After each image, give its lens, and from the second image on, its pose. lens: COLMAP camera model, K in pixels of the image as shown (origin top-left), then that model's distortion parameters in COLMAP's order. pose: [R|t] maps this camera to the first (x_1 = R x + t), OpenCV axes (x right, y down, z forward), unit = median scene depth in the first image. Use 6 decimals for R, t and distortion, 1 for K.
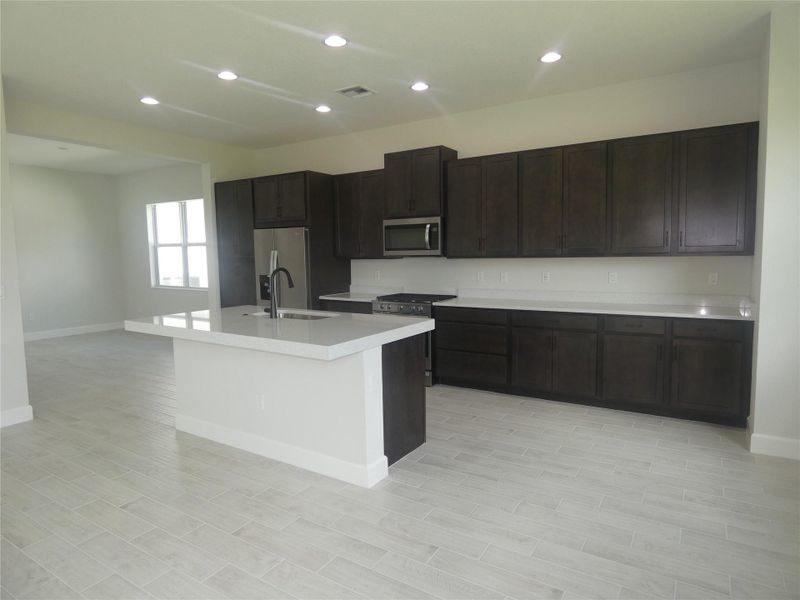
lens RADIAL K [[484.4, 0, 400.4], [0, 484.4, 296.8], [0, 0, 1]] dist [-0.018390, 0.049737]
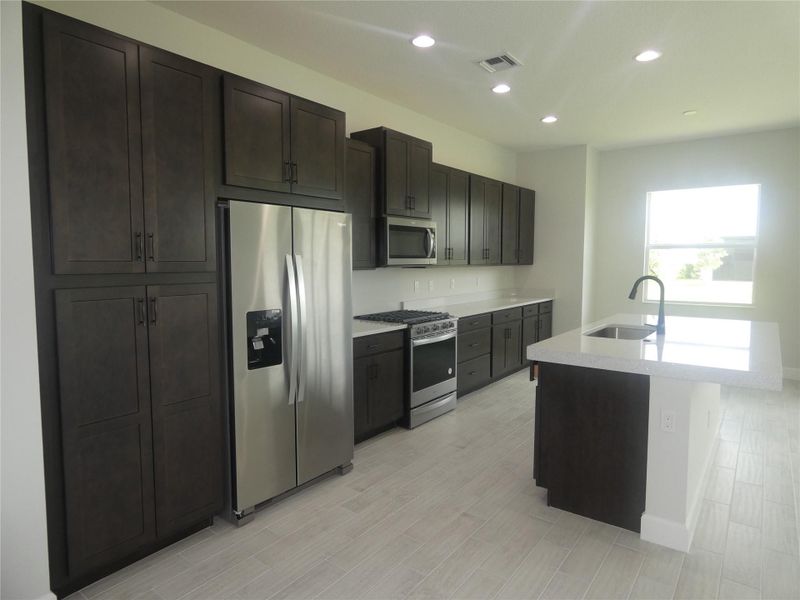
lens RADIAL K [[484.4, 0, 400.4], [0, 484.4, 296.8], [0, 0, 1]] dist [-0.018390, 0.049737]
pose [[0.081372, -0.061073, 0.994811, -0.834117], [0.095721, 0.993986, 0.053193, -0.080366], [-0.992077, 0.090896, 0.086728, 0.996986]]
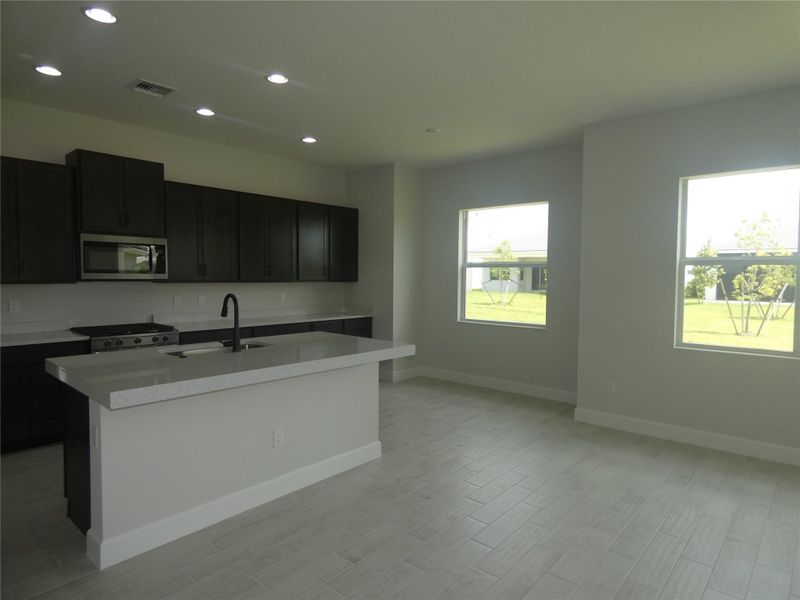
lens RADIAL K [[484.4, 0, 400.4], [0, 484.4, 296.8], [0, 0, 1]] dist [-0.018390, 0.049737]
pose [[0.155847, -0.026472, 0.987426, -0.780015], [0.078320, 0.996825, 0.014362, -0.030512], [-0.984671, 0.075097, 0.157425, 0.409350]]
